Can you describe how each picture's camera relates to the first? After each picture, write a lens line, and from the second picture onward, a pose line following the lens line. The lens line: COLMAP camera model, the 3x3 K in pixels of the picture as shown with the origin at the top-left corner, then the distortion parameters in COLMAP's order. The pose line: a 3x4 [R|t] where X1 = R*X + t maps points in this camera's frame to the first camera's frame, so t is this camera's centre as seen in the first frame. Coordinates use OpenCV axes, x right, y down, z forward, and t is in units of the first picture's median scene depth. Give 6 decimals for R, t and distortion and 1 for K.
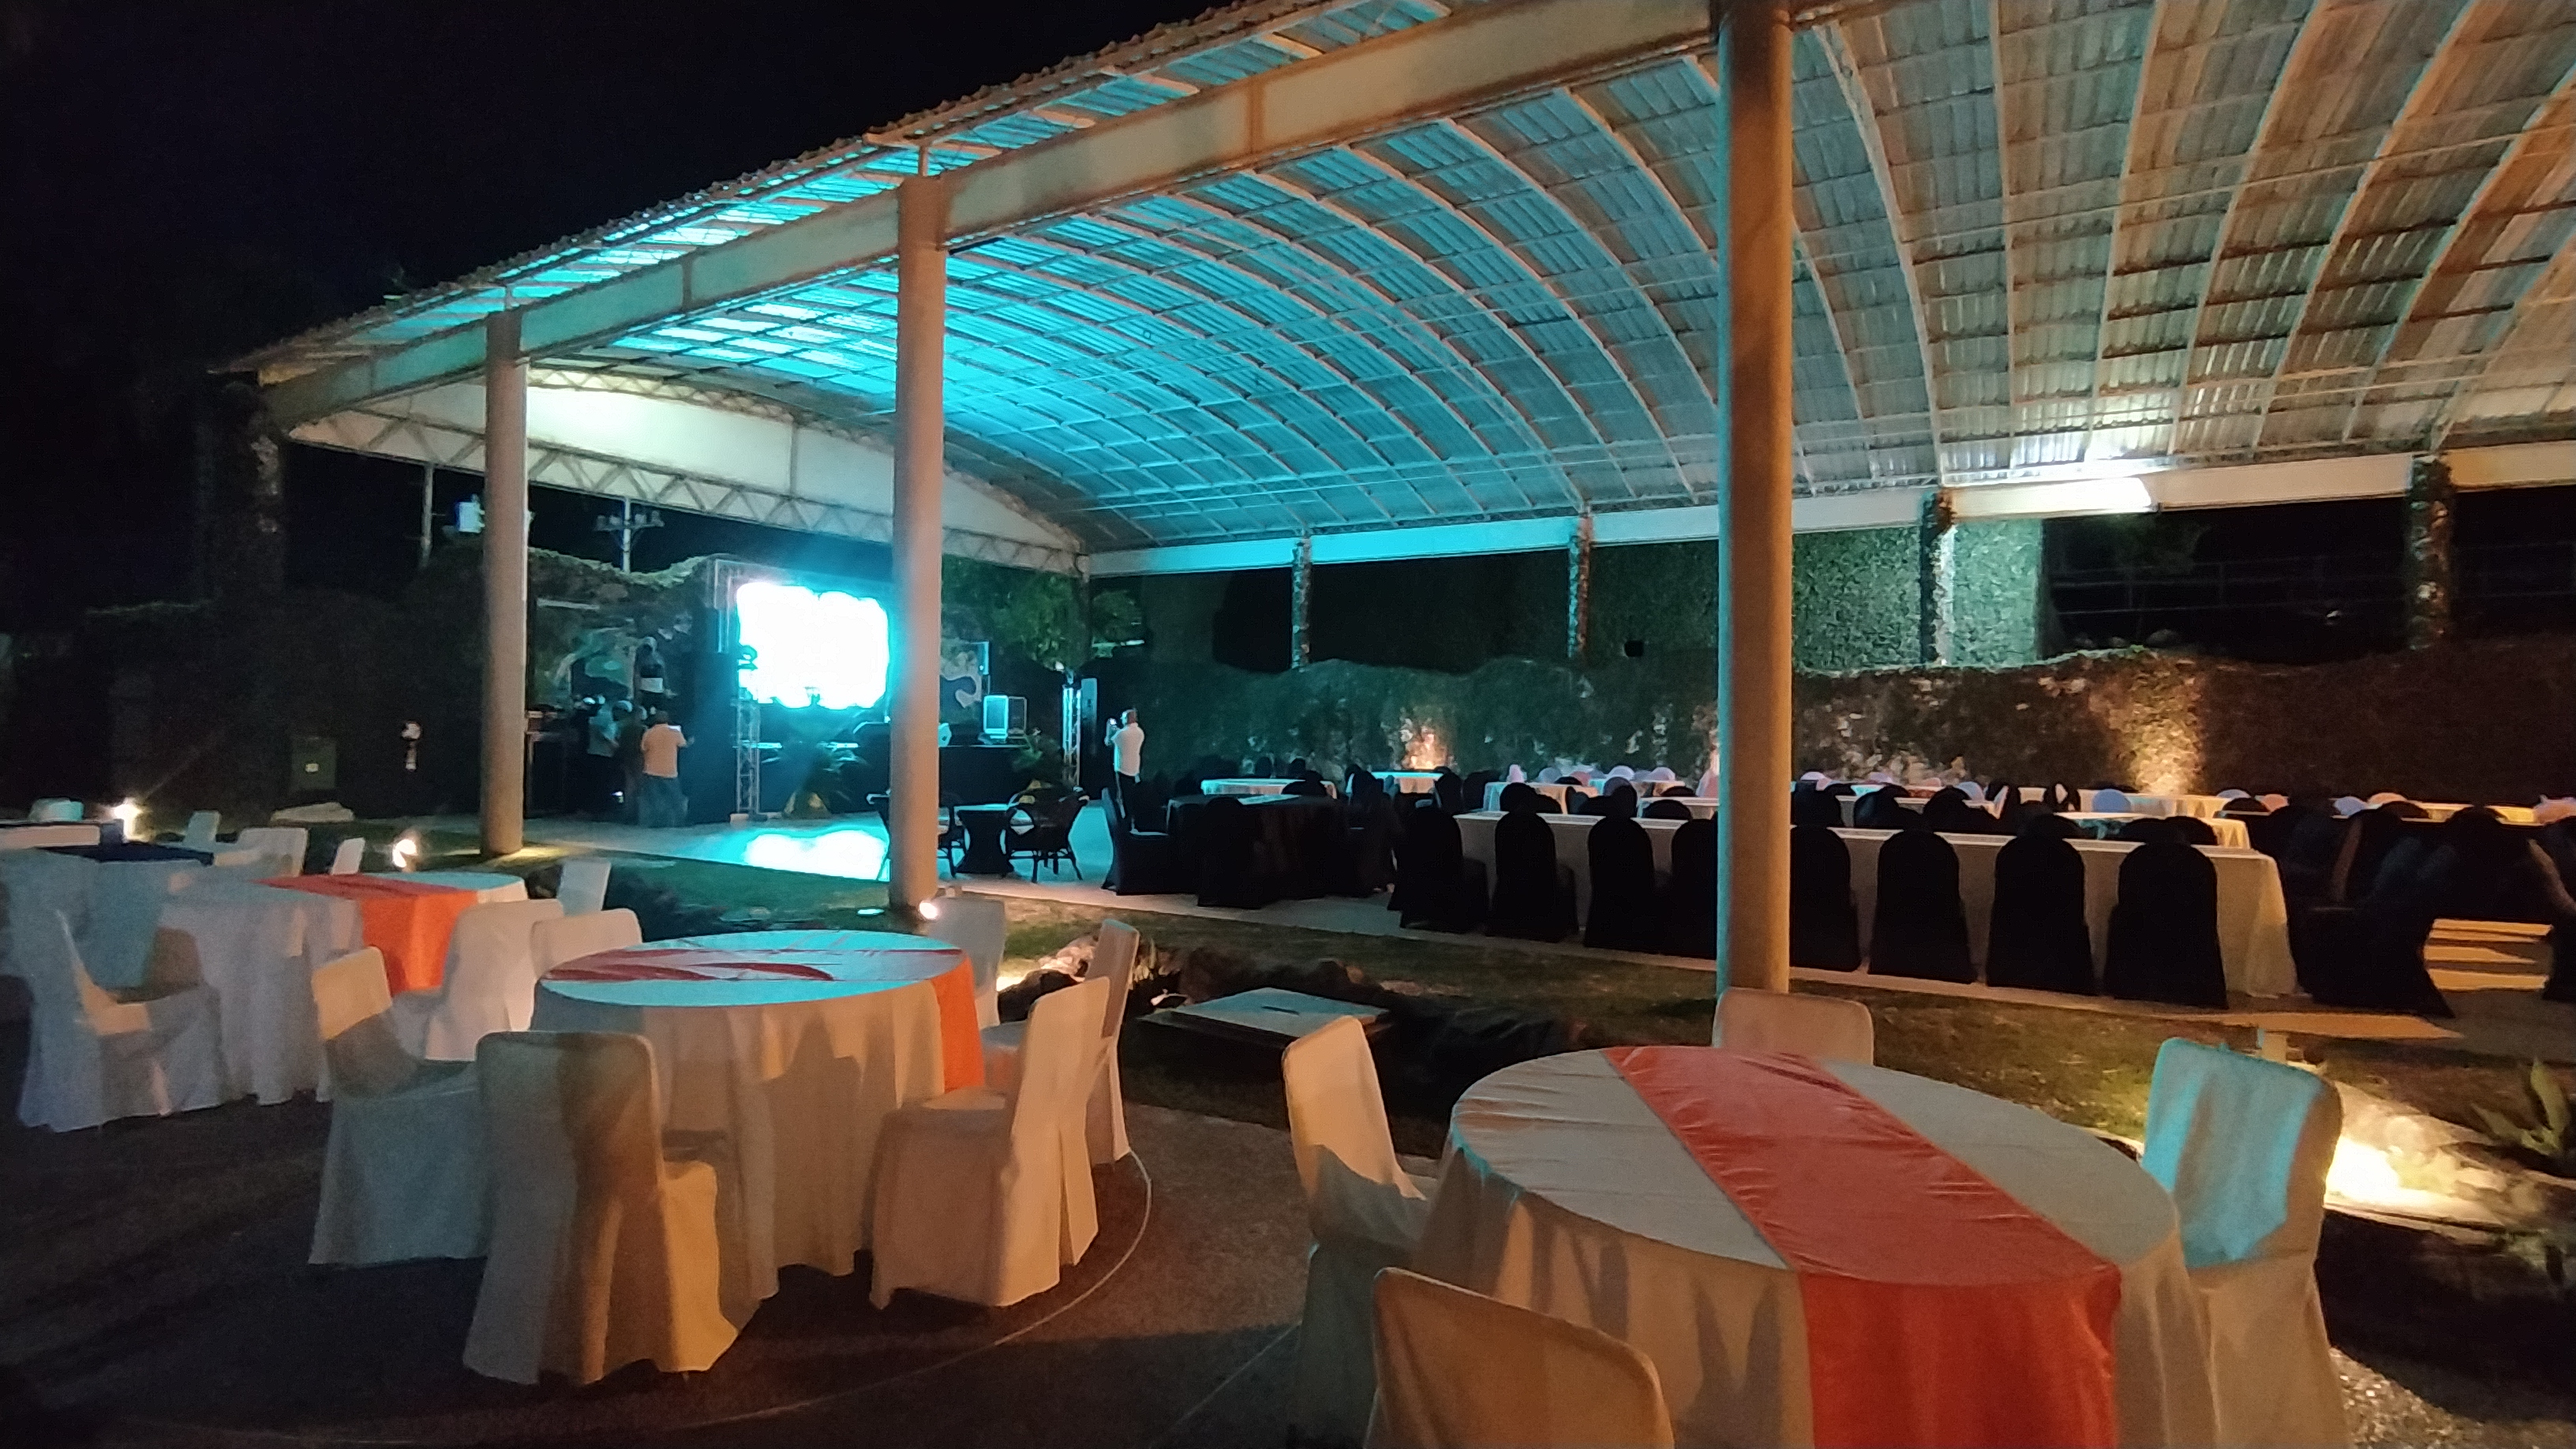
lens RADIAL K [[1218.6, 0, 1294.8], [0, 1218.6, 707.8], [0, 0, 1]] dist [0.002782, 0.001192]
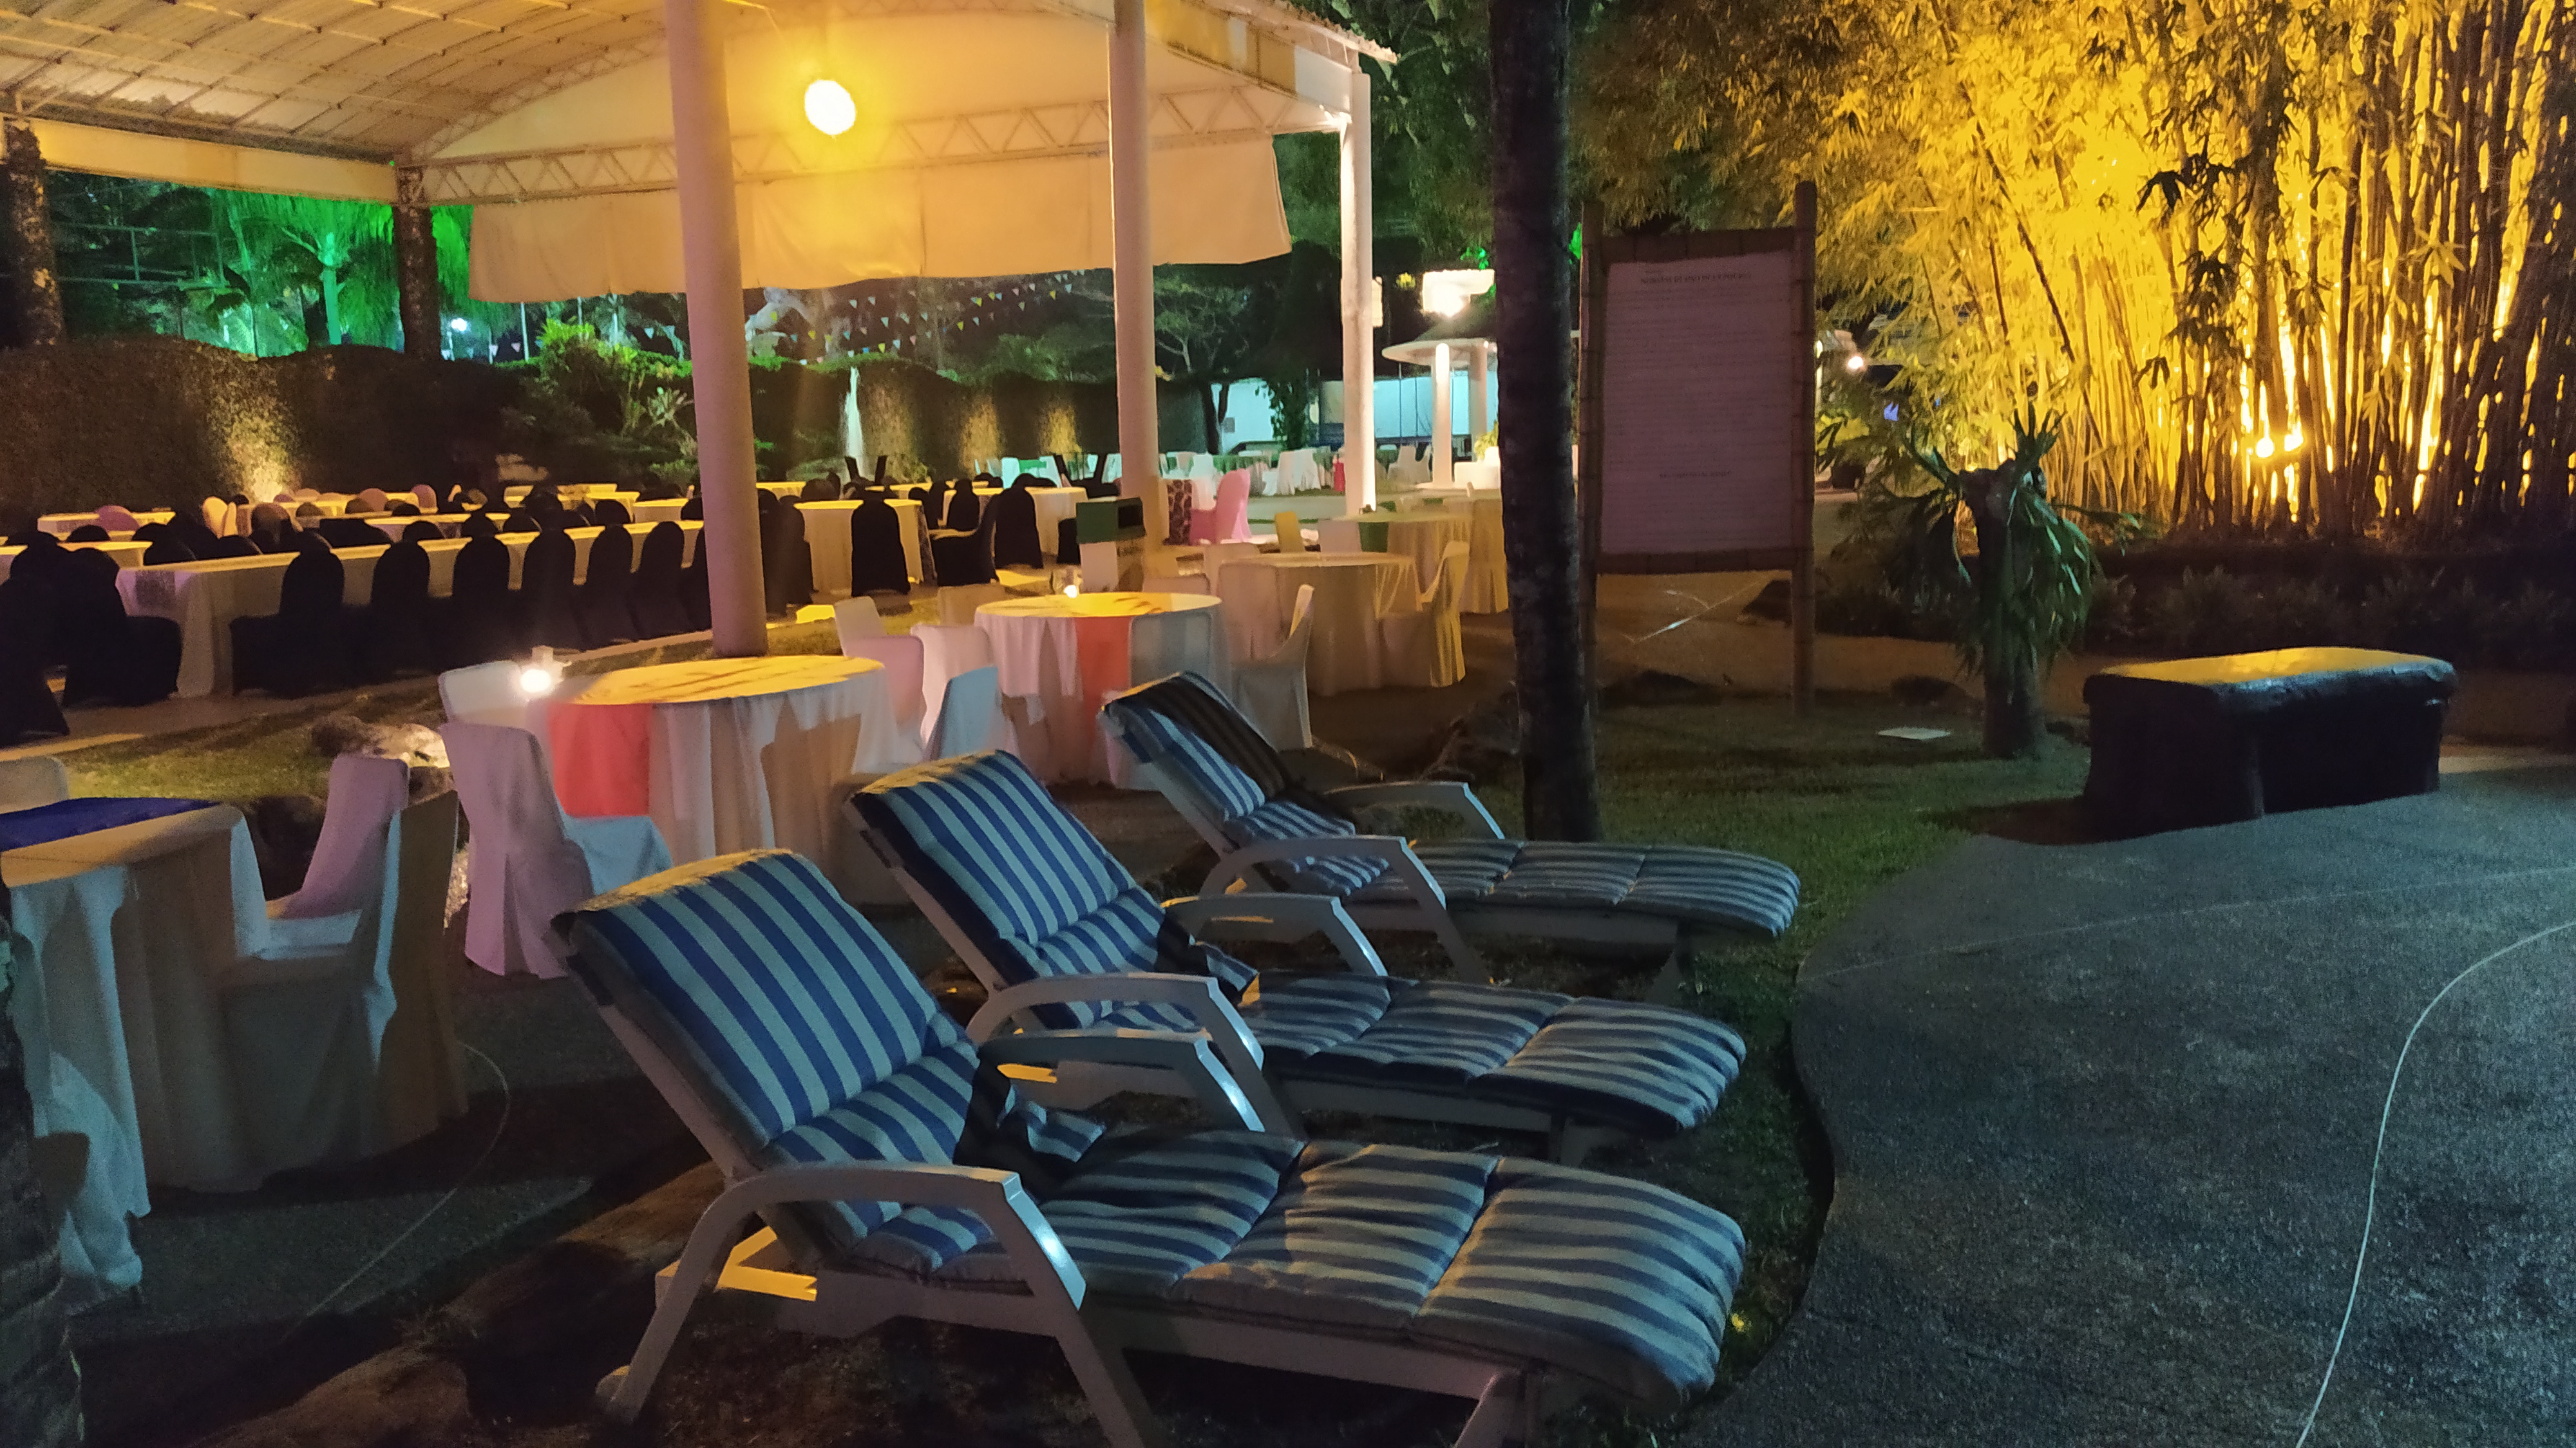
lens RADIAL K [[1922.8, 0, 1291.4], [0, 1922.8, 728.3], [0, 0, 1]] dist [0.003856, -0.009606]
pose [[-0.140553, -0.169852, 0.975395, -0.545546], [-0.001787, 0.985216, 0.171305, -0.010075], [-0.990072, 0.022334, -0.138779, 0.241721]]
